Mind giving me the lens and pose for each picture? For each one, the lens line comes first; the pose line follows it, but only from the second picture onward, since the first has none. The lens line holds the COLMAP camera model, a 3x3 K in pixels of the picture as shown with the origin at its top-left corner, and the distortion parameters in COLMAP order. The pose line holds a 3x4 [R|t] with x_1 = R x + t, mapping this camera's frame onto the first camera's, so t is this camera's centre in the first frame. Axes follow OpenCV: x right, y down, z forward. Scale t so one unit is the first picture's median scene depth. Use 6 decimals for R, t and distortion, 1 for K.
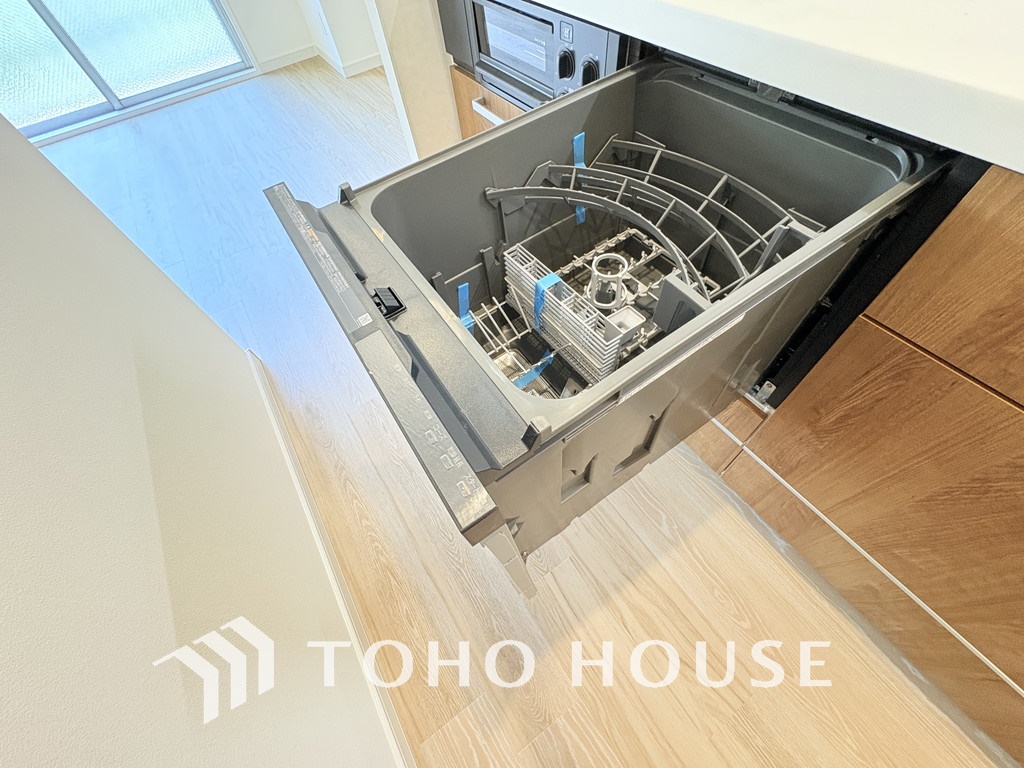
lens RADIAL K [[410.4, 0, 512.0], [0, 410.4, 384.0], [0, 0, 1]] dist [0.002669, -0.000442]
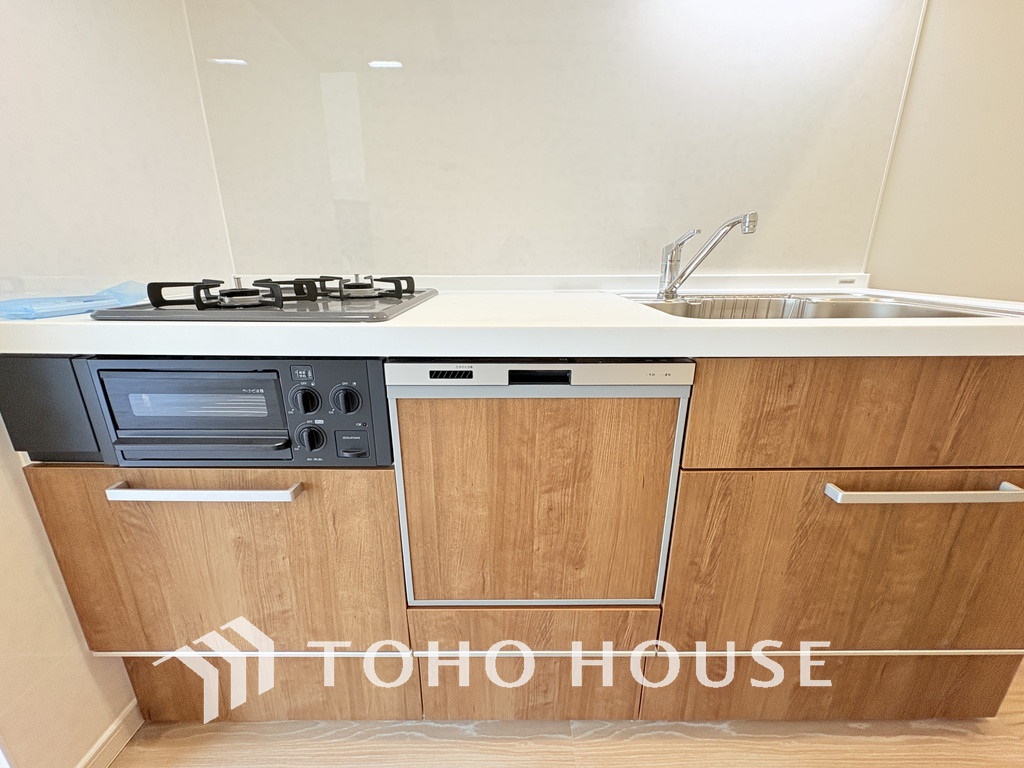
lens RADIAL K [[410.4, 0, 512.0], [0, 410.4, 384.0], [0, 0, 1]] dist [0.002669, -0.000442]
pose [[0.550303, -0.151713, 0.821066, -0.312077], [0.667913, 0.670089, -0.323840, -0.188713], [-0.501057, 0.726611, 0.470083, 0.292658]]
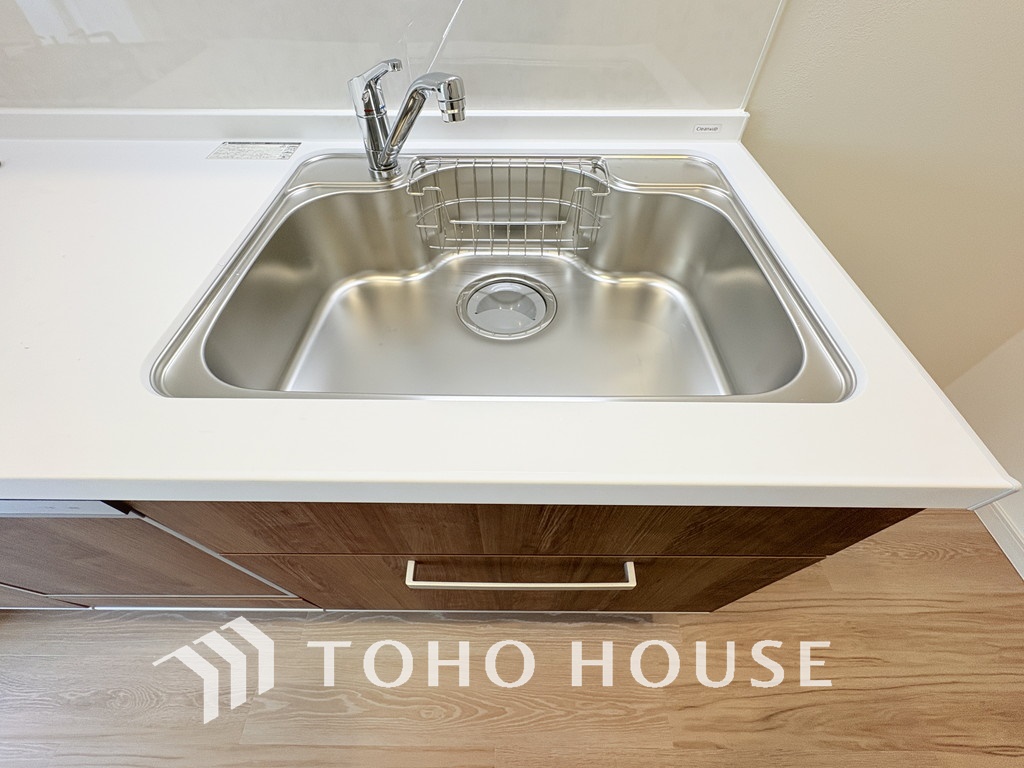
lens RADIAL K [[410.4, 0, 512.0], [0, 410.4, 384.0], [0, 0, 1]] dist [0.002669, -0.000442]
pose [[0.559203, -0.582666, 0.589739, 0.579109], [0.660329, 0.743155, 0.108105, -0.069680], [-0.501257, 0.328969, 0.800326, -0.215035]]
